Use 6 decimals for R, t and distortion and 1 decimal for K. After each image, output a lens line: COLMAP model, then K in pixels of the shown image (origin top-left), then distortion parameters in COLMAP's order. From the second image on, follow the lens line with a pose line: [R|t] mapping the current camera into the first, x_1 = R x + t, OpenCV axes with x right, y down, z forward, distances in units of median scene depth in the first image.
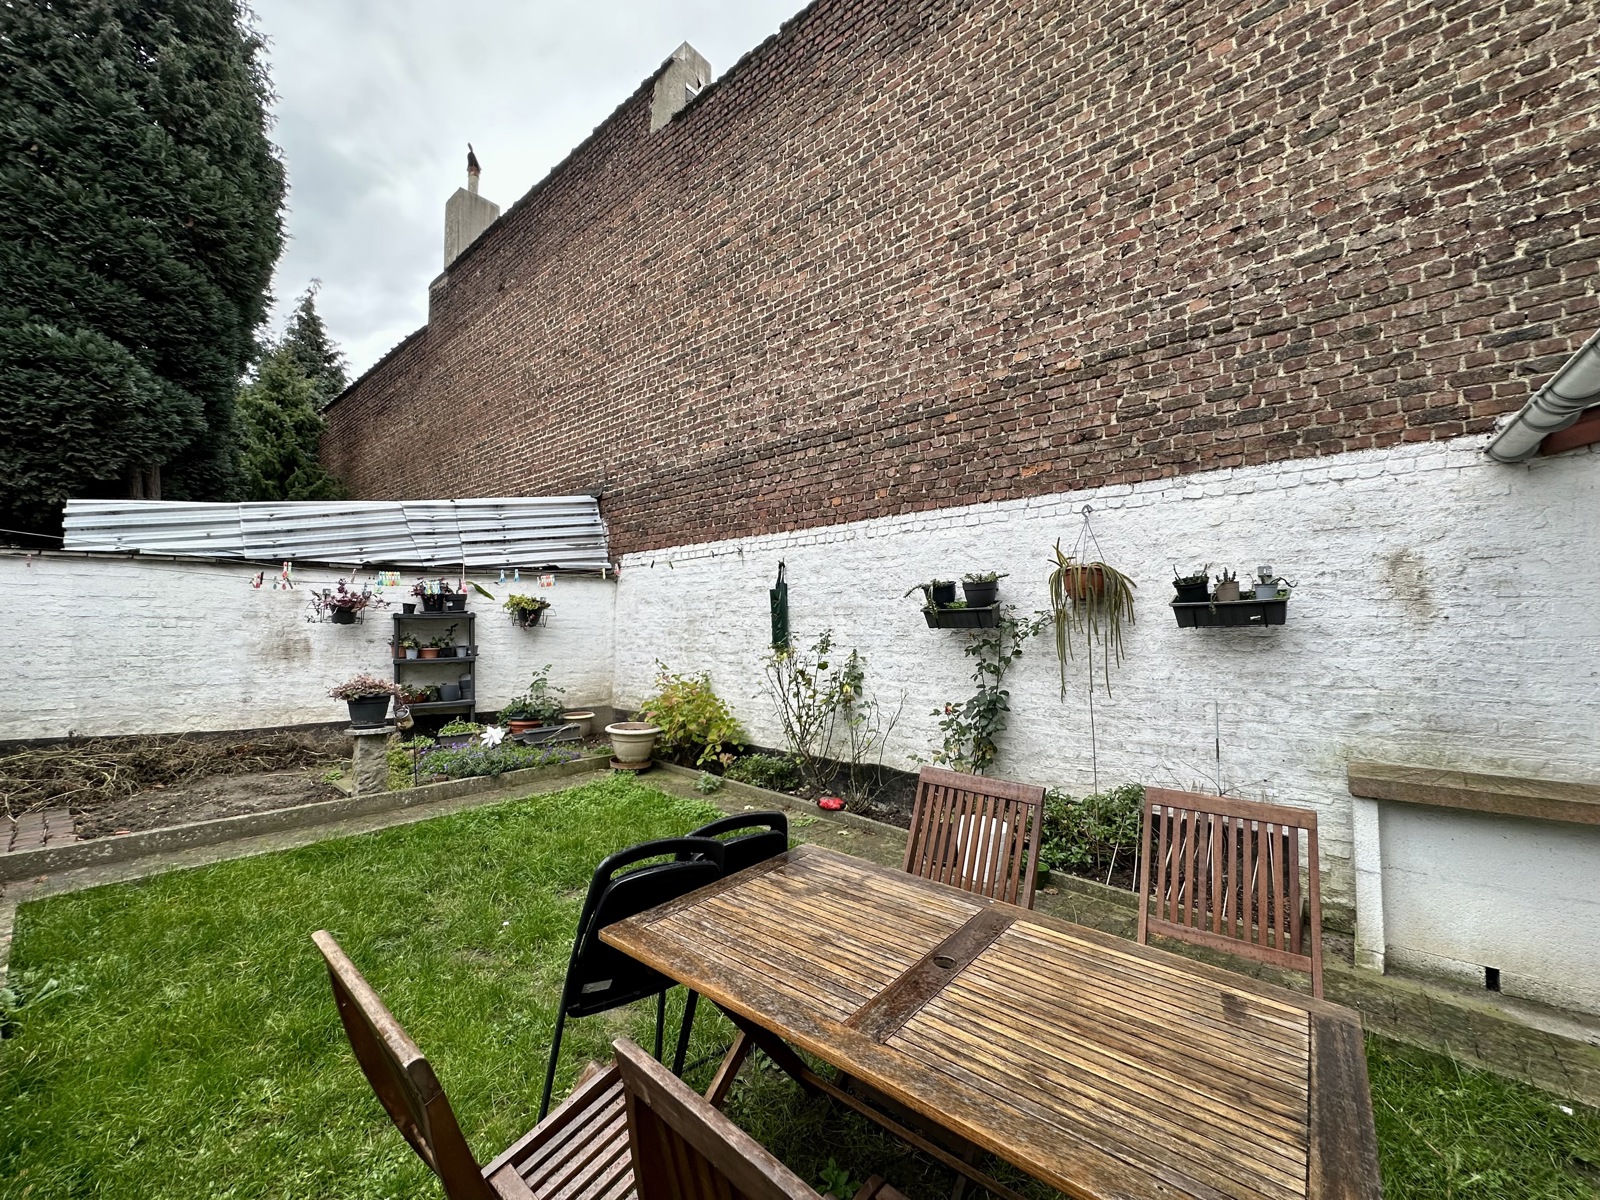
lens RADIAL K [[638.9, 0, 797.1], [0, 638.9, 602.8], [0, 0, 1]] dist [-0.003663, 0.000841]
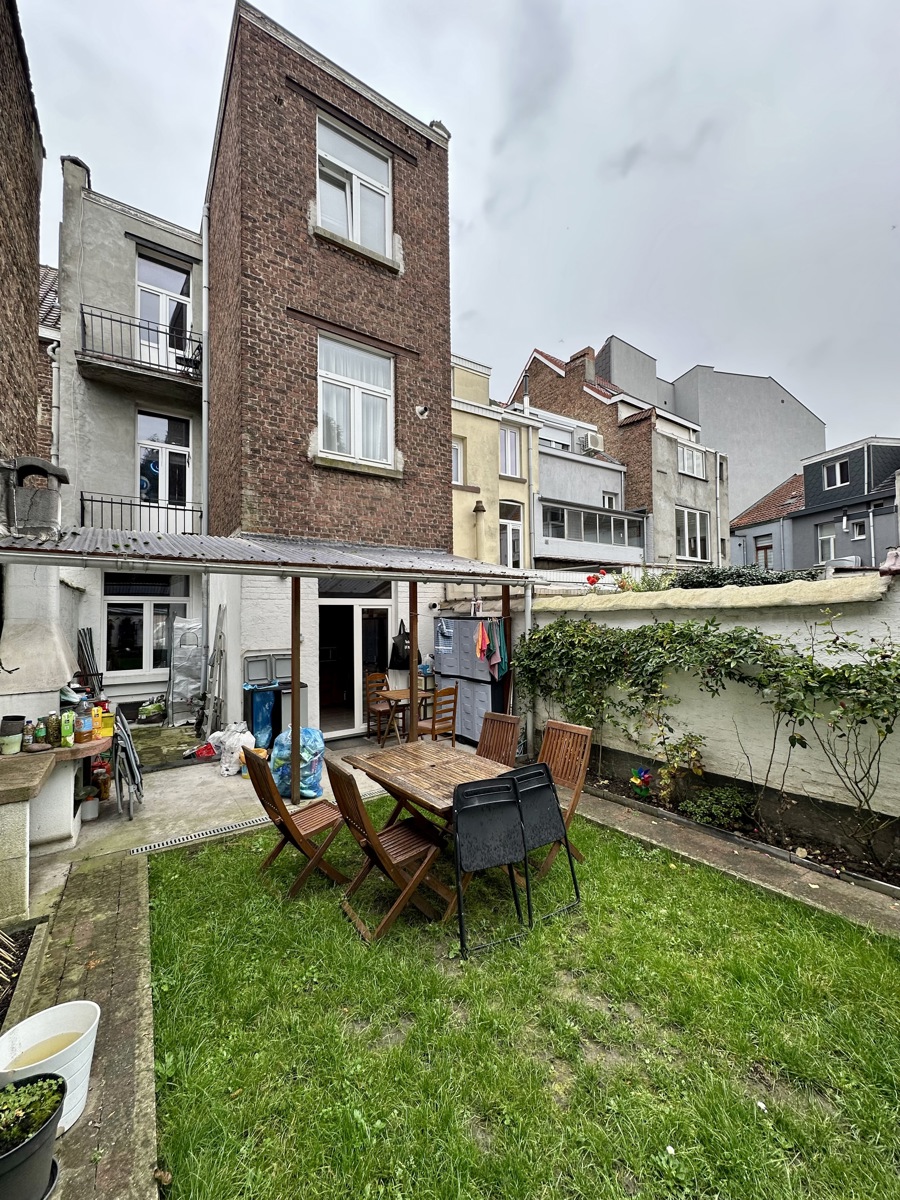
lens RADIAL K [[479.2, 0, 449.9], [0, 479.2, 602.0], [0, 0, 1]] dist [-0.003663, 0.000841]
pose [[-0.960028, 0.019279, 0.279238, -0.144499], [-0.001097, 0.997358, -0.072629, -0.024769], [-0.279901, -0.070033, -0.957471, 0.883172]]
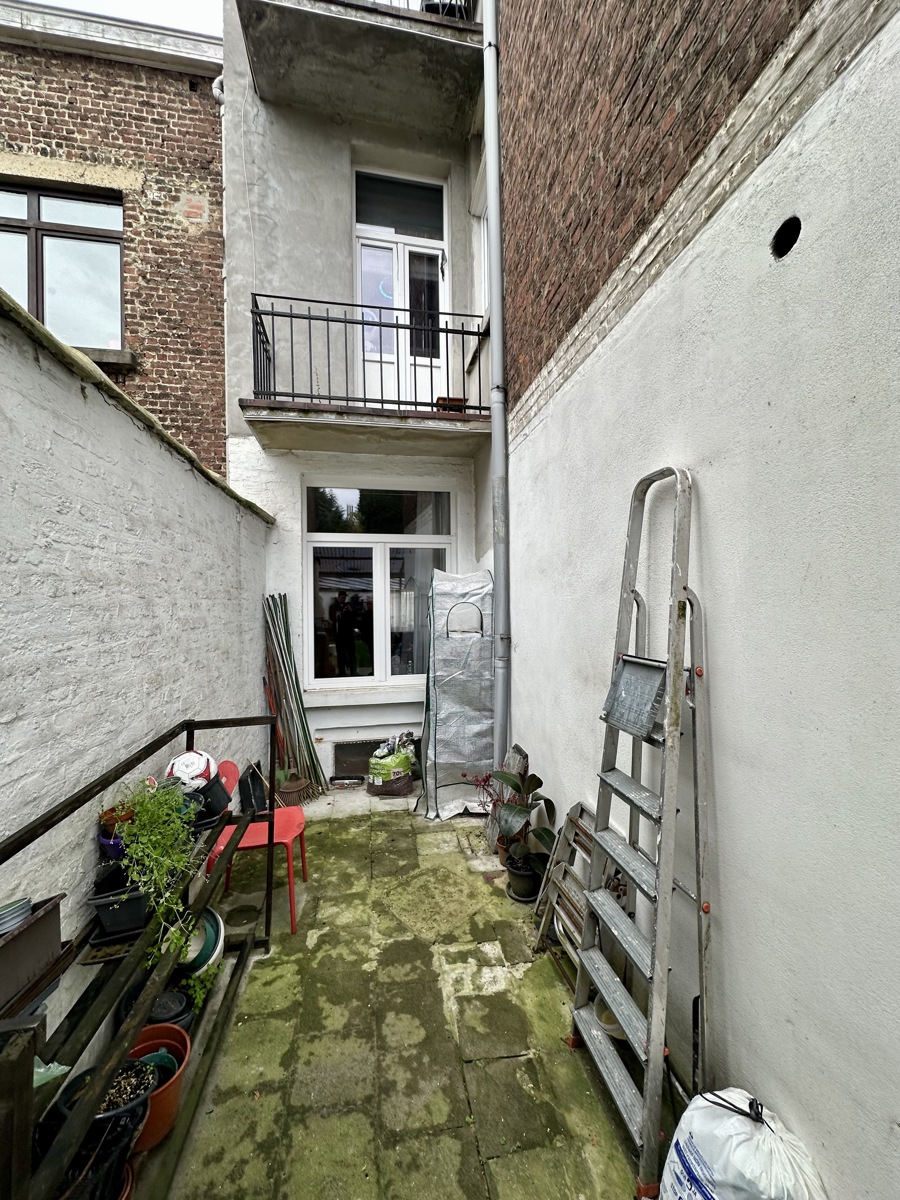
lens RADIAL K [[479.2, 0, 450.2], [0, 479.2, 598.2], [0, 0, 1]] dist [-0.003663, 0.000841]
pose [[-0.770838, 0.015175, 0.636851, 0.732954], [-0.013538, 0.999100, -0.040193, -0.017024], [-0.636888, -0.039604, -0.769939, 0.120301]]
